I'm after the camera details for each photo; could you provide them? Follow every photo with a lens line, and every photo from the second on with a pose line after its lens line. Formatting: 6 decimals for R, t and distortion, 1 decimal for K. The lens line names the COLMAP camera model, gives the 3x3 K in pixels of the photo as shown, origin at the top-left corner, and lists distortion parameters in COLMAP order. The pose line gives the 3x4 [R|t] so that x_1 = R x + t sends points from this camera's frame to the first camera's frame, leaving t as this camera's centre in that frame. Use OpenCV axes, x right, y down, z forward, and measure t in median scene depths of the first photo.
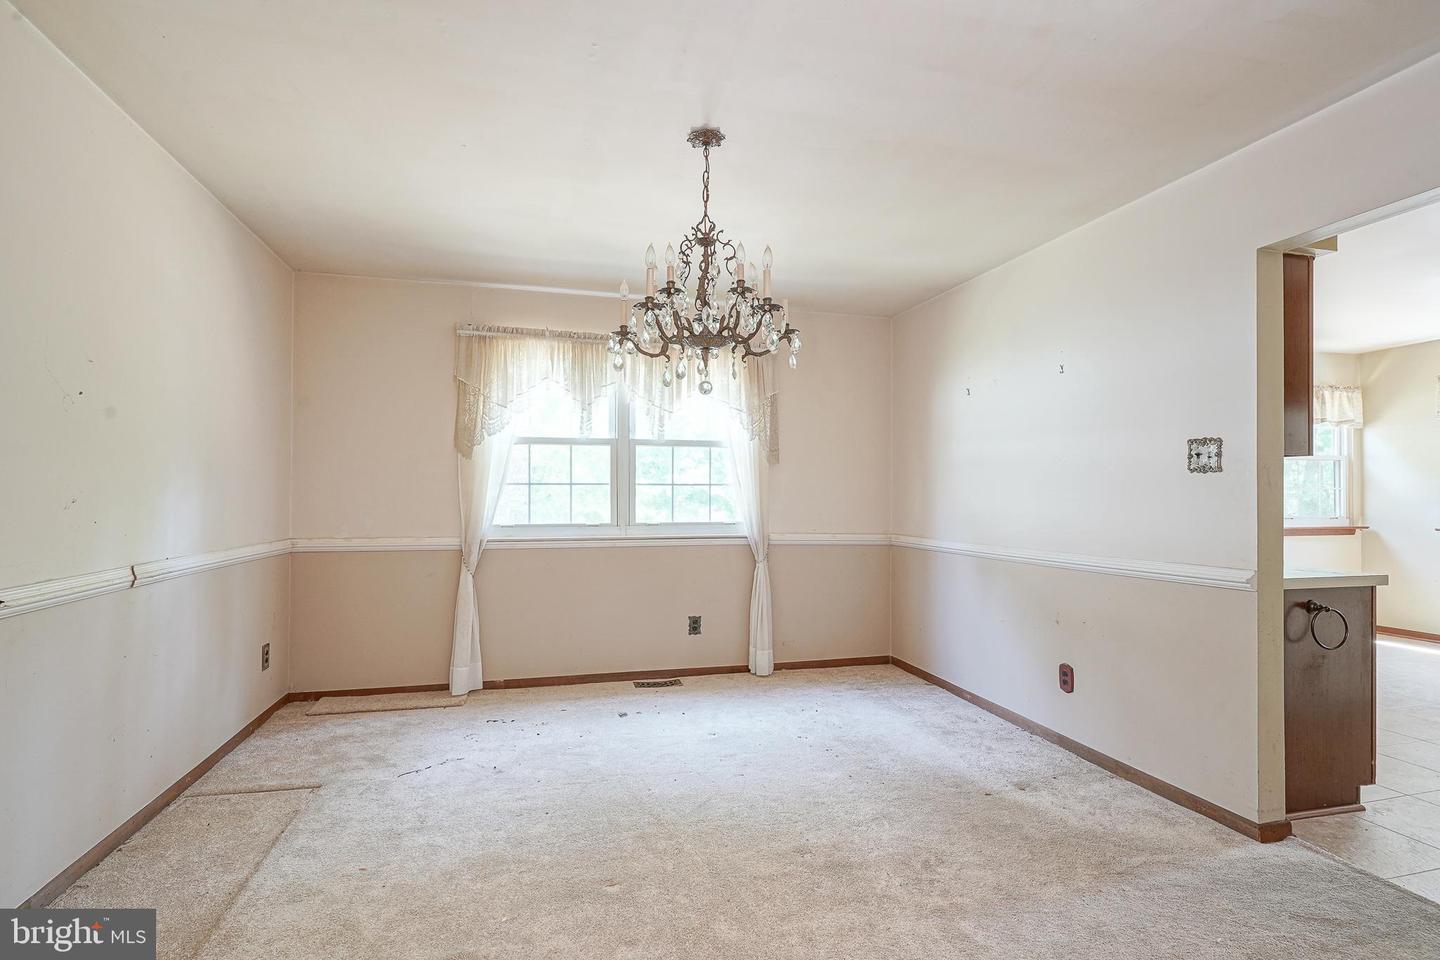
lens RADIAL K [[701.3, 0, 717.3], [0, 701.3, 490.0], [0, 0, 1]] dist [-0.010668, 0.005598]
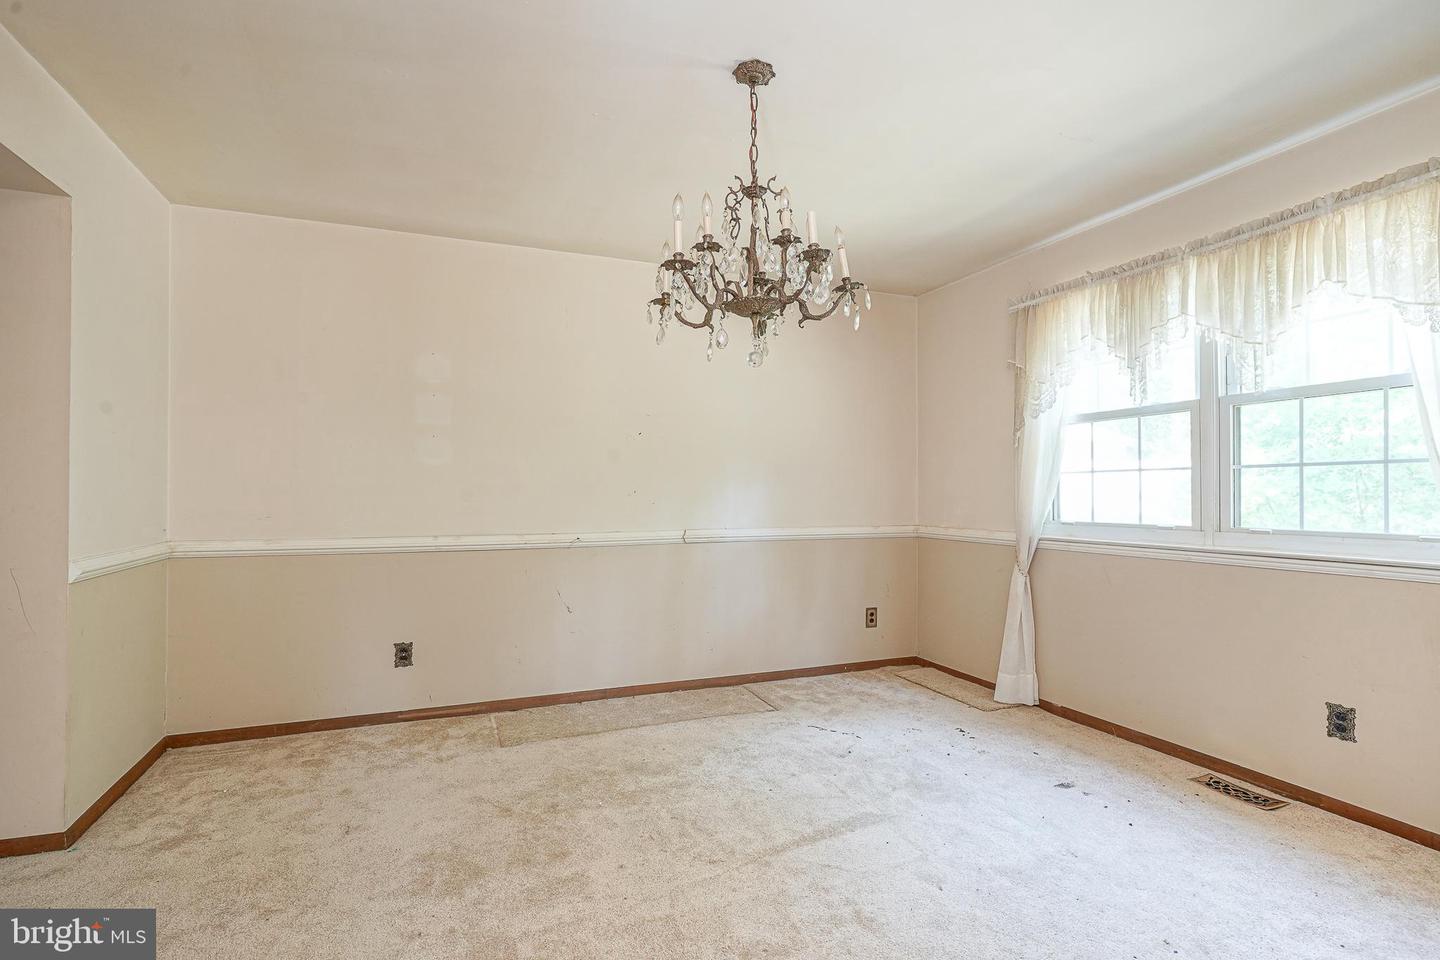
lens RADIAL K [[701.3, 0, 713.3], [0, 701.3, 488.3], [0, 0, 1]] dist [-0.010668, 0.005598]
pose [[0.114637, -0.007512, -0.993379, 0.488190], [0.011848, 0.999911, -0.006194, 0.010108], [0.993337, -0.011060, 0.114716, 0.494383]]
